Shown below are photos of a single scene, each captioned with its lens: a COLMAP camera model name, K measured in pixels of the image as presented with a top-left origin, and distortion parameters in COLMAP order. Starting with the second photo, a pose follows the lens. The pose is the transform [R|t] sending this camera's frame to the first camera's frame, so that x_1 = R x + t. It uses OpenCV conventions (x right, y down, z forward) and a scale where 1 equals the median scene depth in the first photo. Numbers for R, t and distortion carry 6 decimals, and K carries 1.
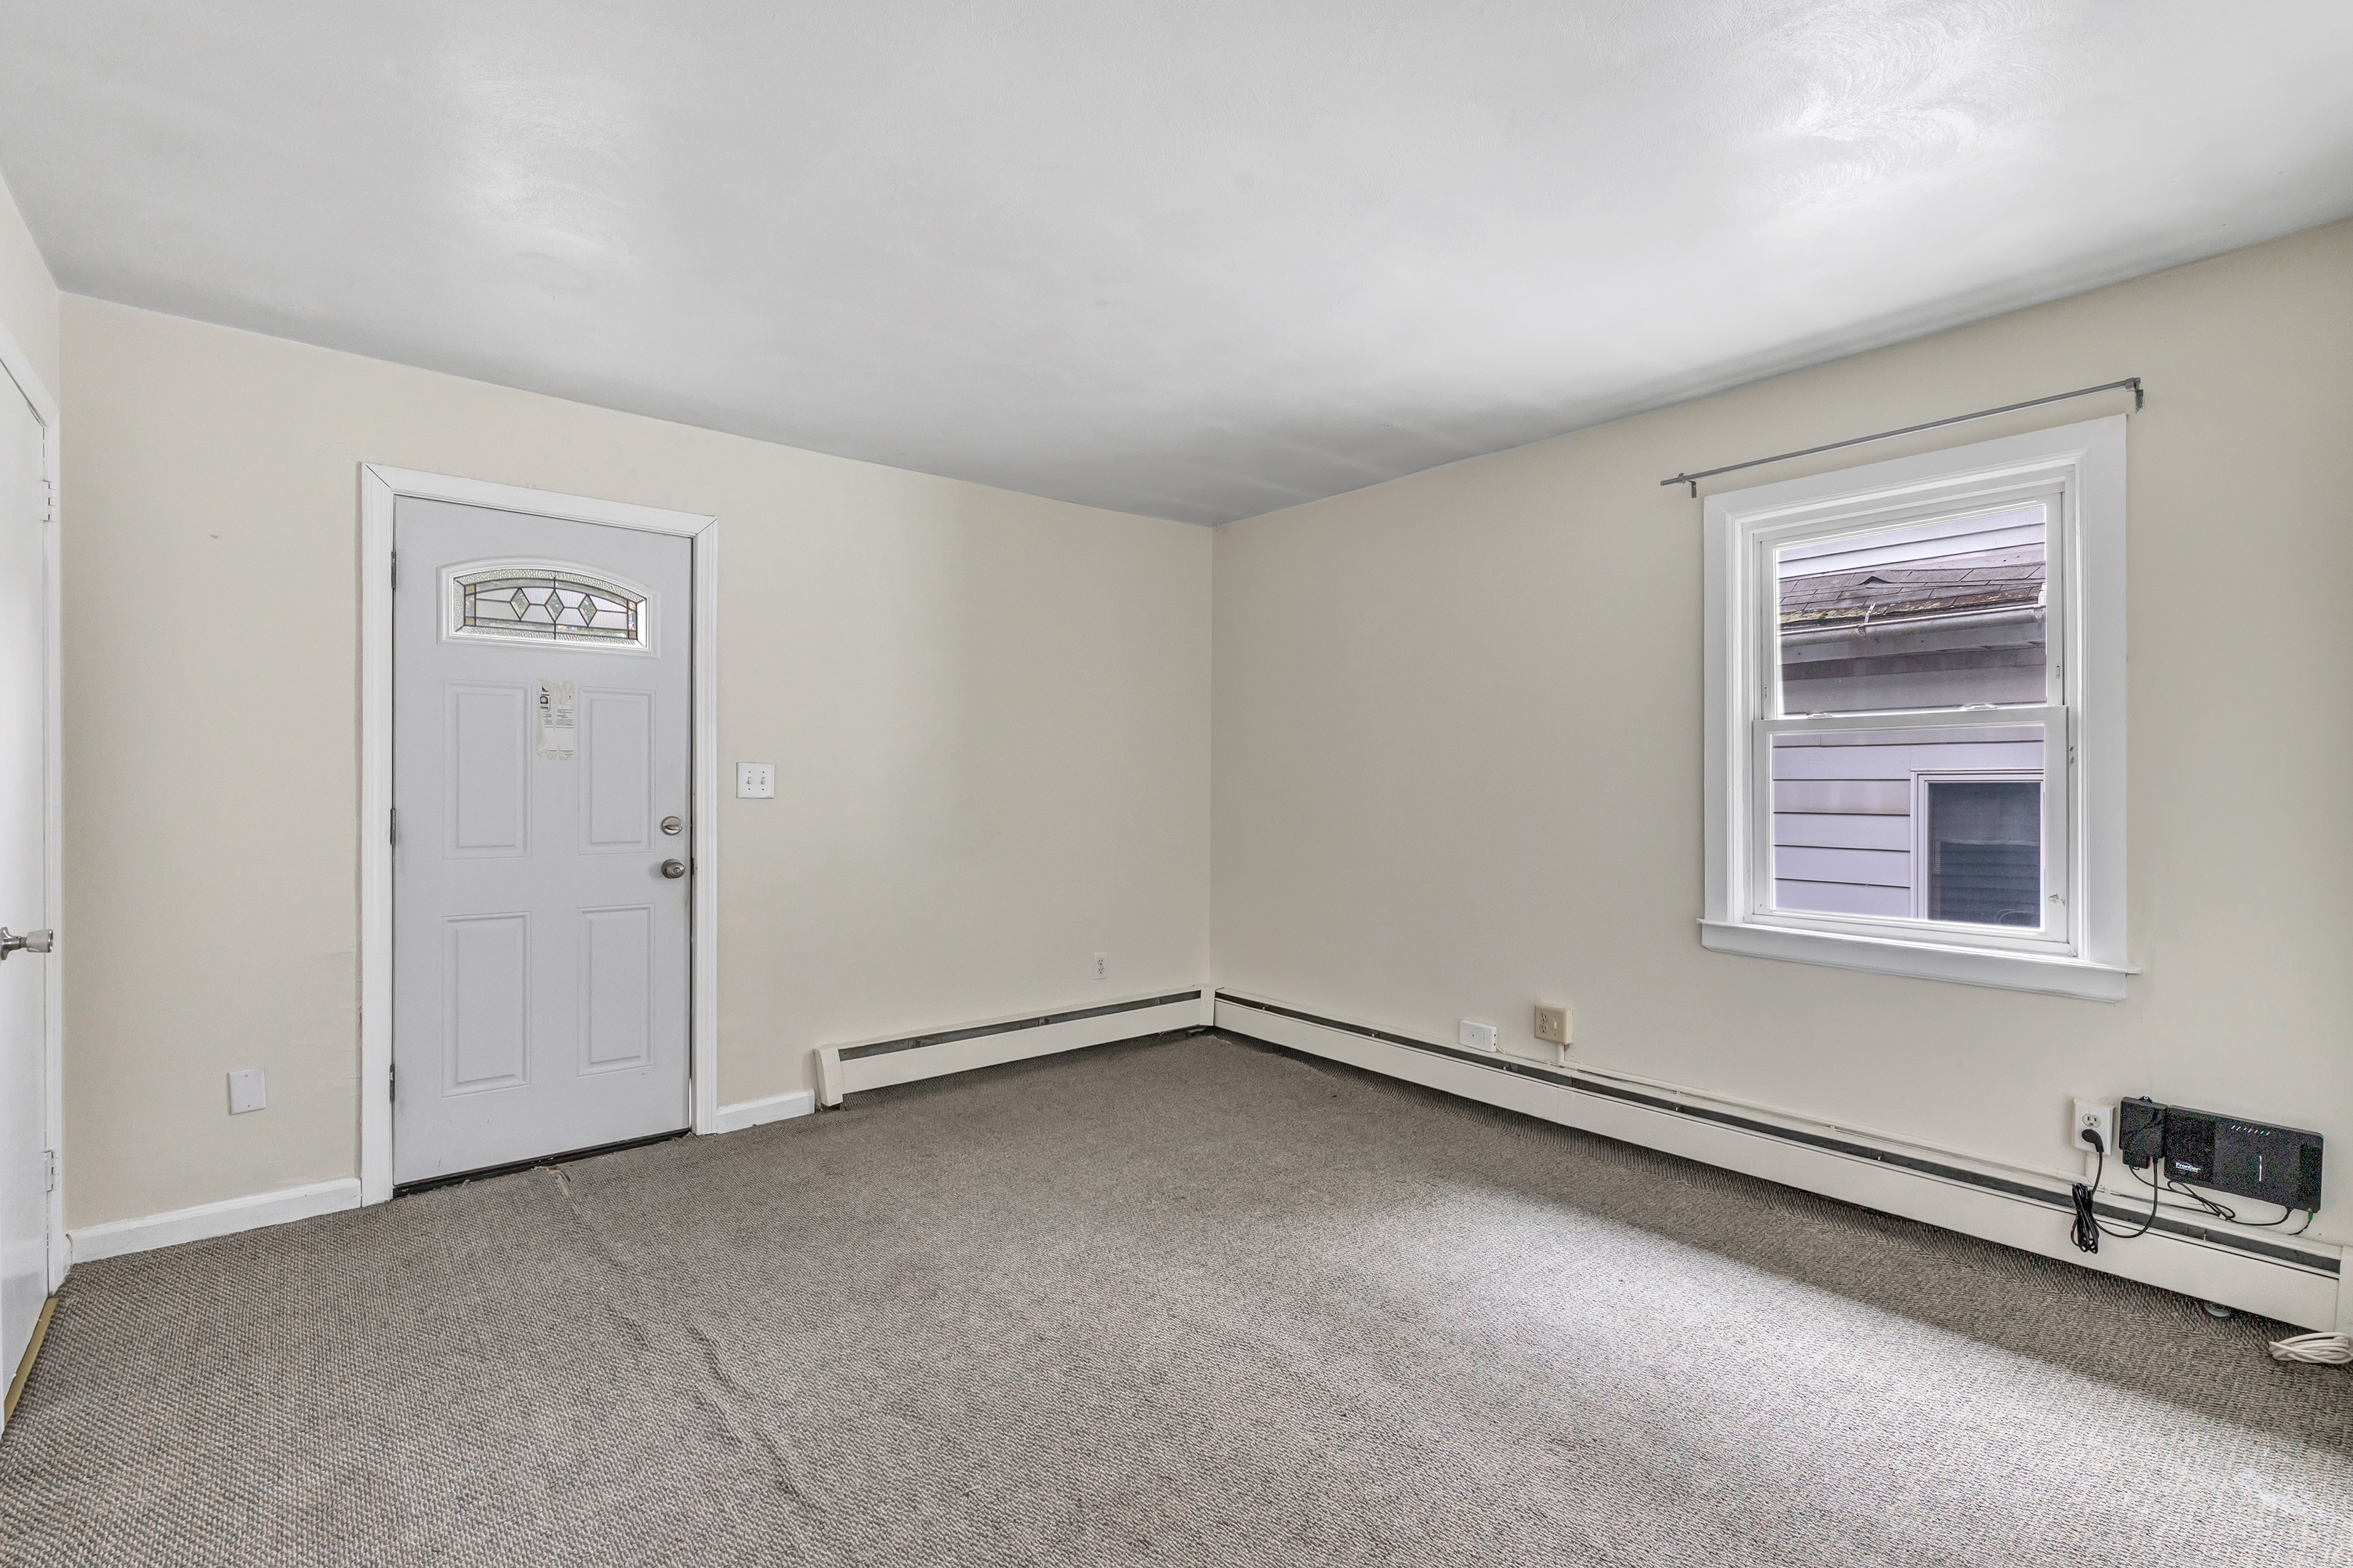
lens RADIAL K [[1052.9, 0, 1185.7], [0, 1052.9, 787.0], [0, 0, 1]] dist [-0.001991, 0.000782]
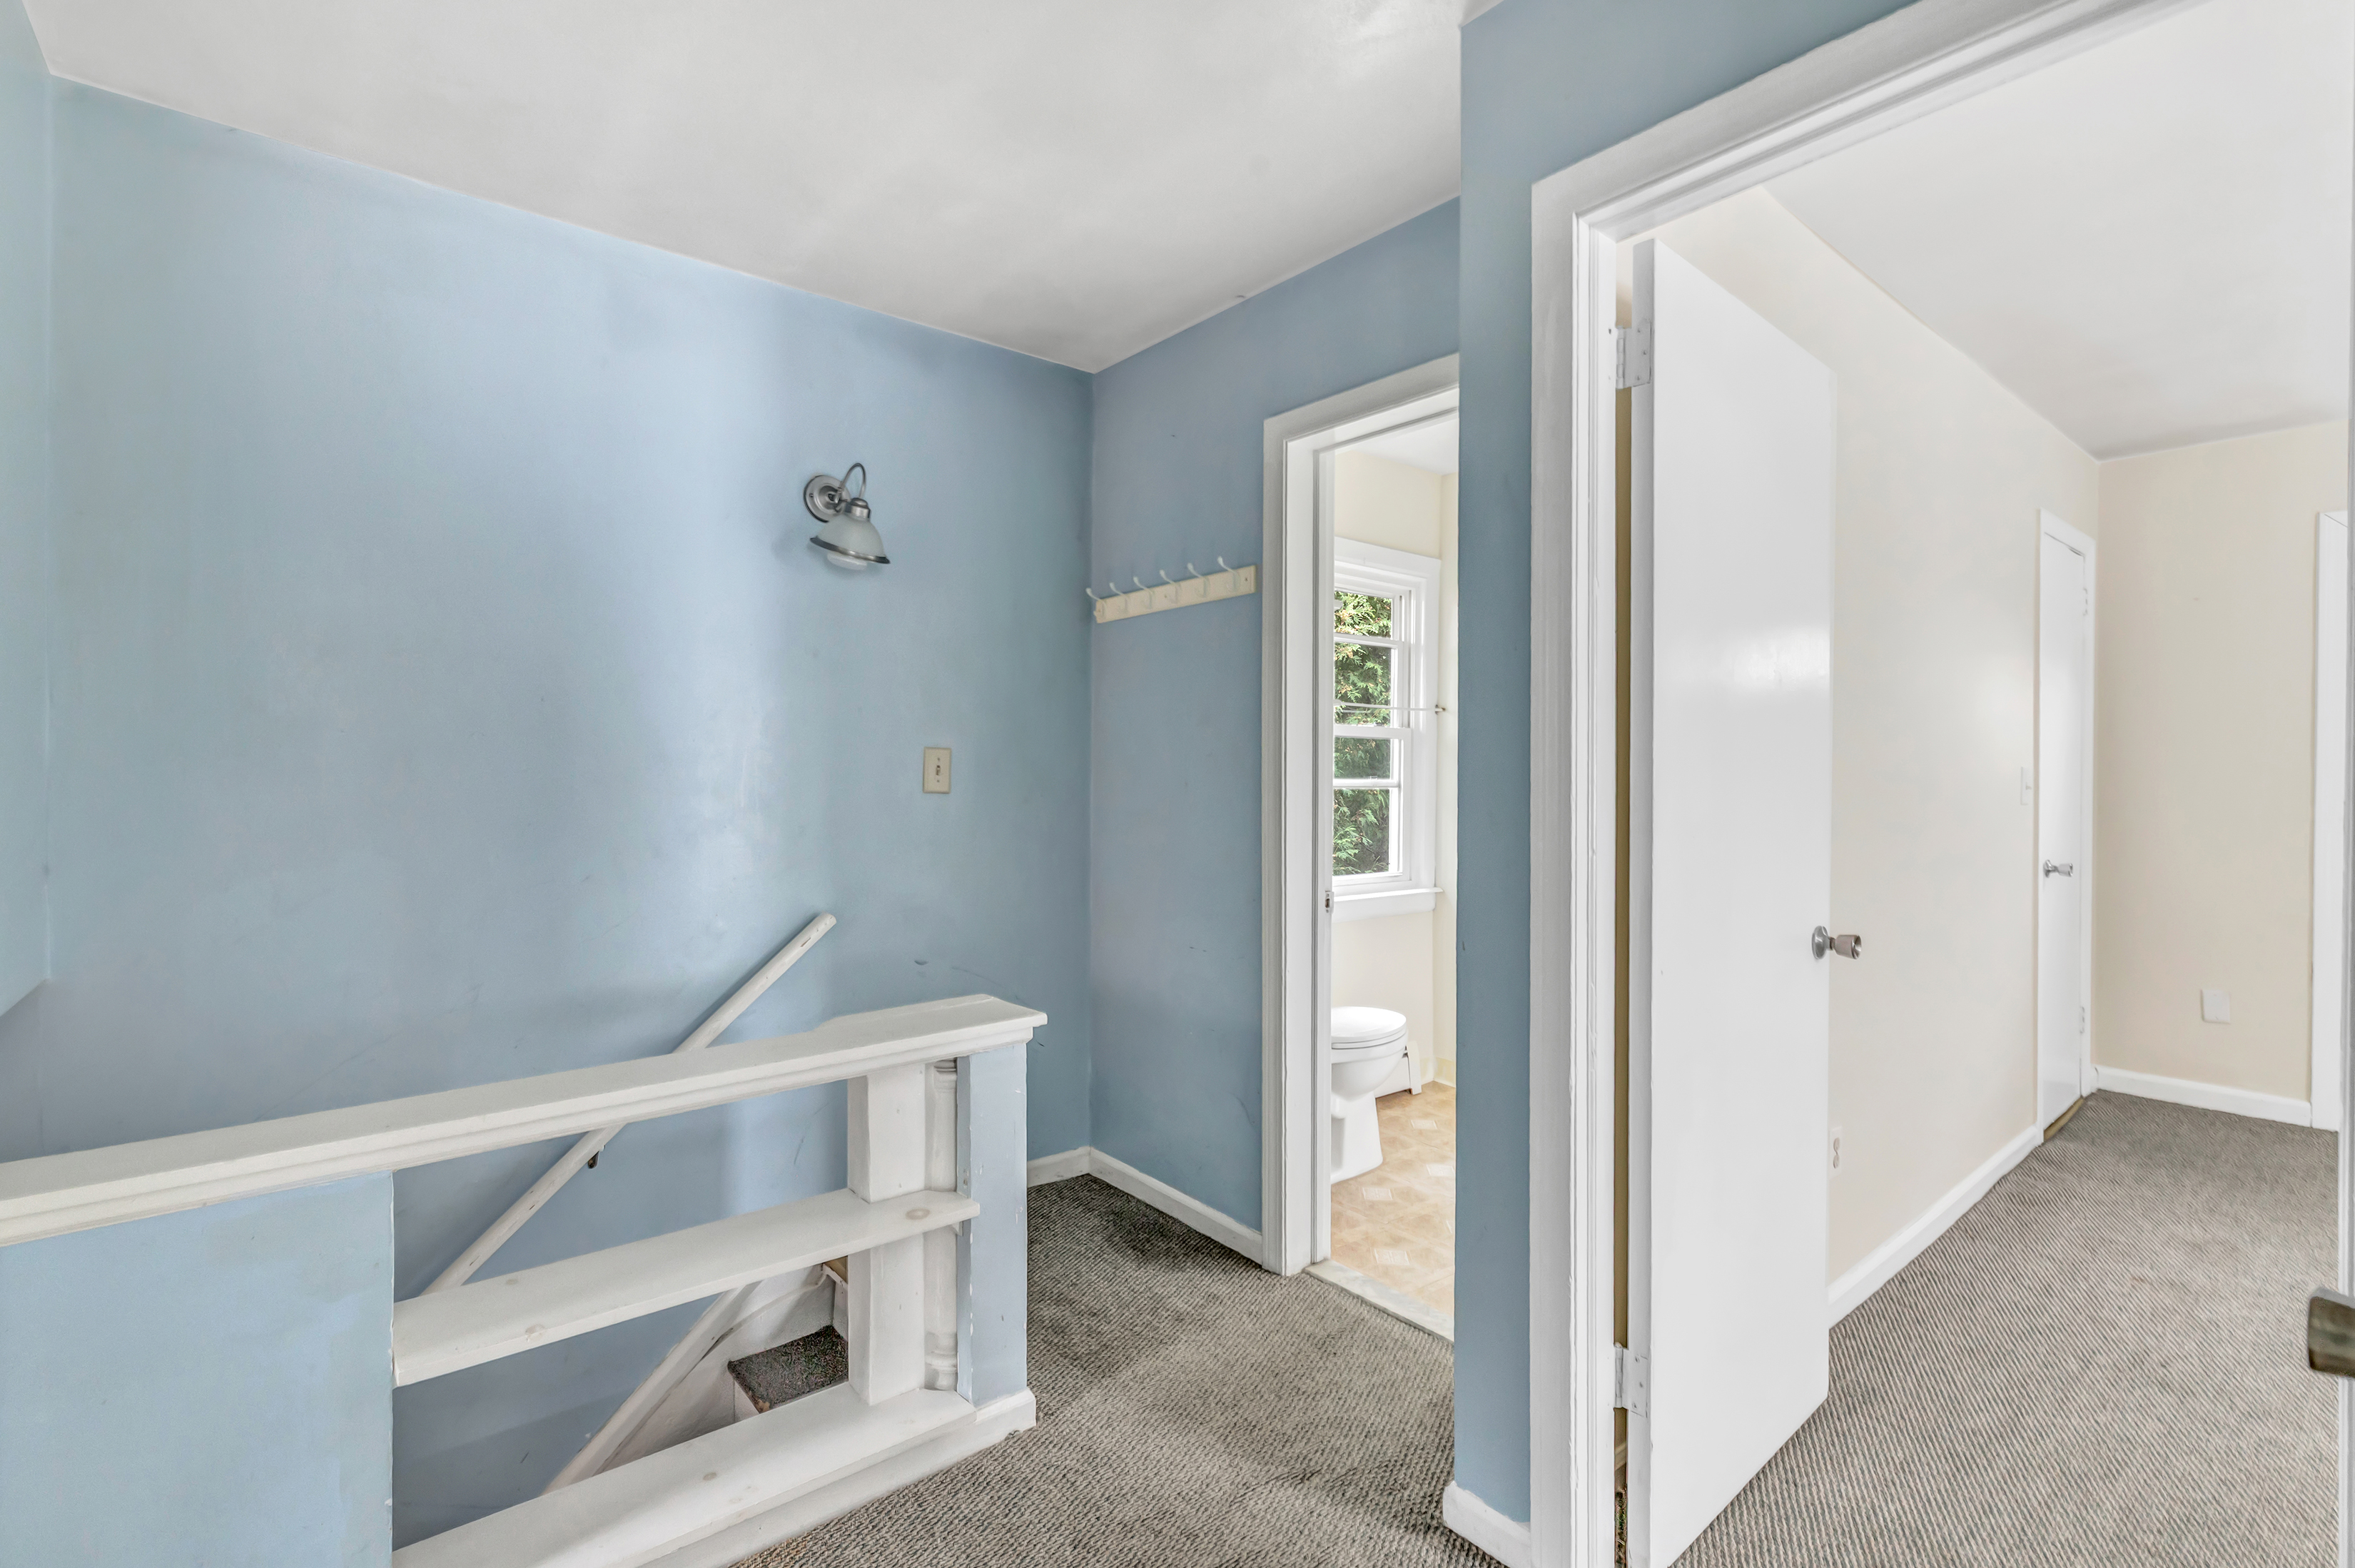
lens RADIAL K [[1053.8, 0, 1187.4], [0, 1053.8, 785.8], [0, 0, 1]] dist [-0.001991, 0.000782]
pose [[-0.014172, 0.010117, -0.999848, 0.530984], [-0.003789, 0.999941, 0.010172, -0.002102], [0.999892, 0.003933, -0.014133, -0.336902]]
